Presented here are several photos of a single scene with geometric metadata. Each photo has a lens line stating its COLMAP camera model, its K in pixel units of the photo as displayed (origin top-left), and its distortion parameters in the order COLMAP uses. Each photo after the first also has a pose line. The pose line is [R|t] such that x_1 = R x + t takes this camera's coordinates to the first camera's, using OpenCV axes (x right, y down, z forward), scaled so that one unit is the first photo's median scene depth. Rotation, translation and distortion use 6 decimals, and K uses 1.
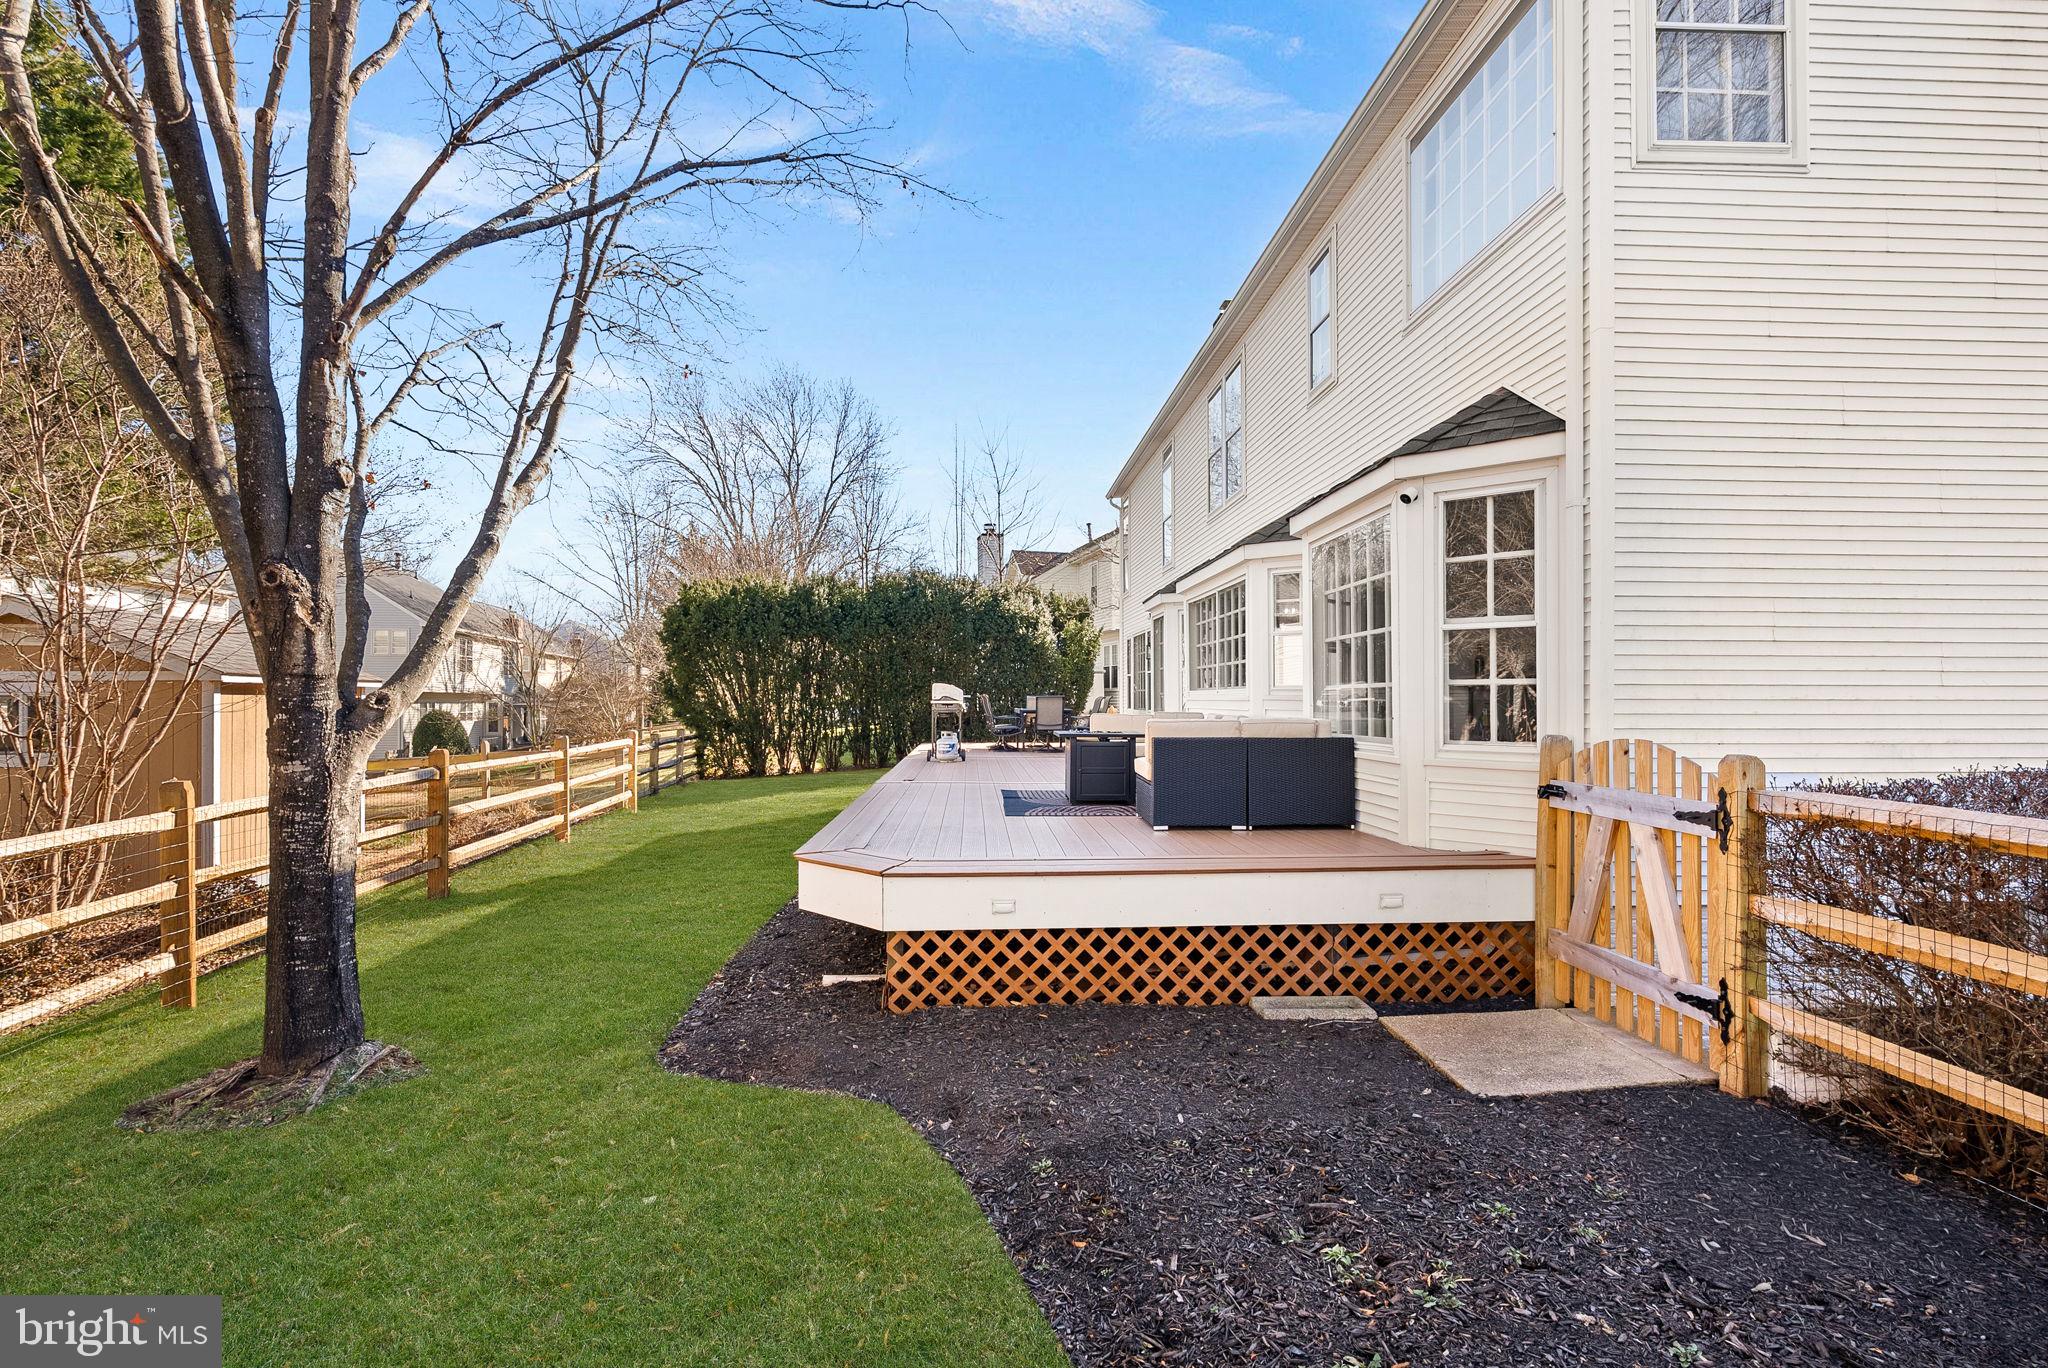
lens RADIAL K [[939.3, 0, 1024.8], [0, 939.3, 690.9], [0, 0, 1]] dist [0.001855, 0.000733]
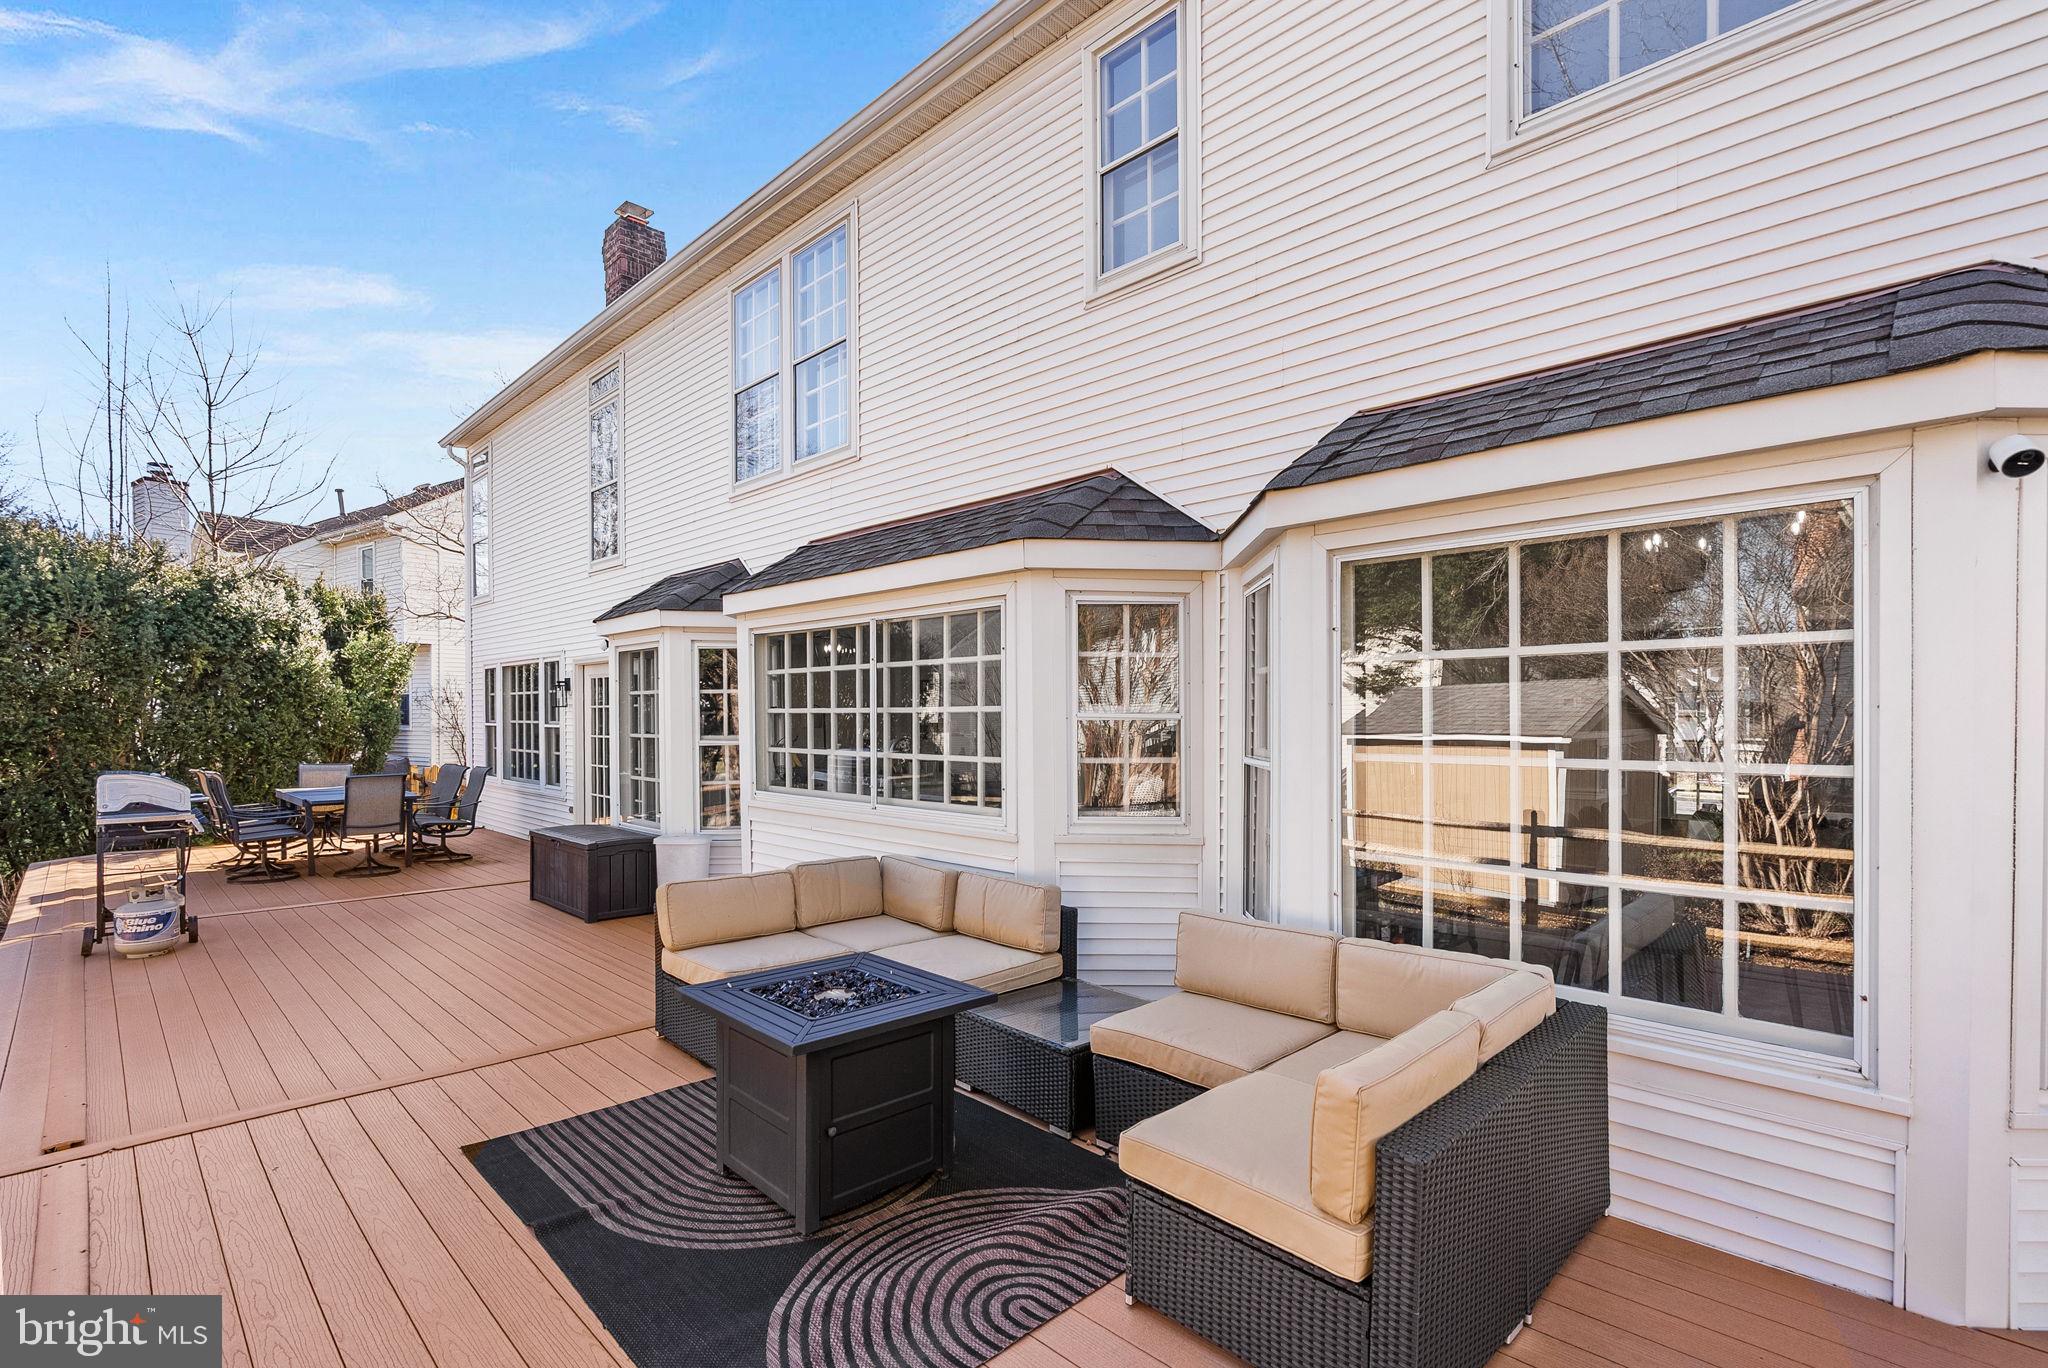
lens RADIAL K [[939.3, 0, 1002.4], [0, 939.3, 720.2], [0, 0, 1]] dist [0.001855, 0.000733]
pose [[0.753515, -0.003955, 0.657419, -0.042571], [-0.004375, 0.999930, 0.011029, -0.024521], [-0.657416, -0.011187, 0.753445, 0.243835]]
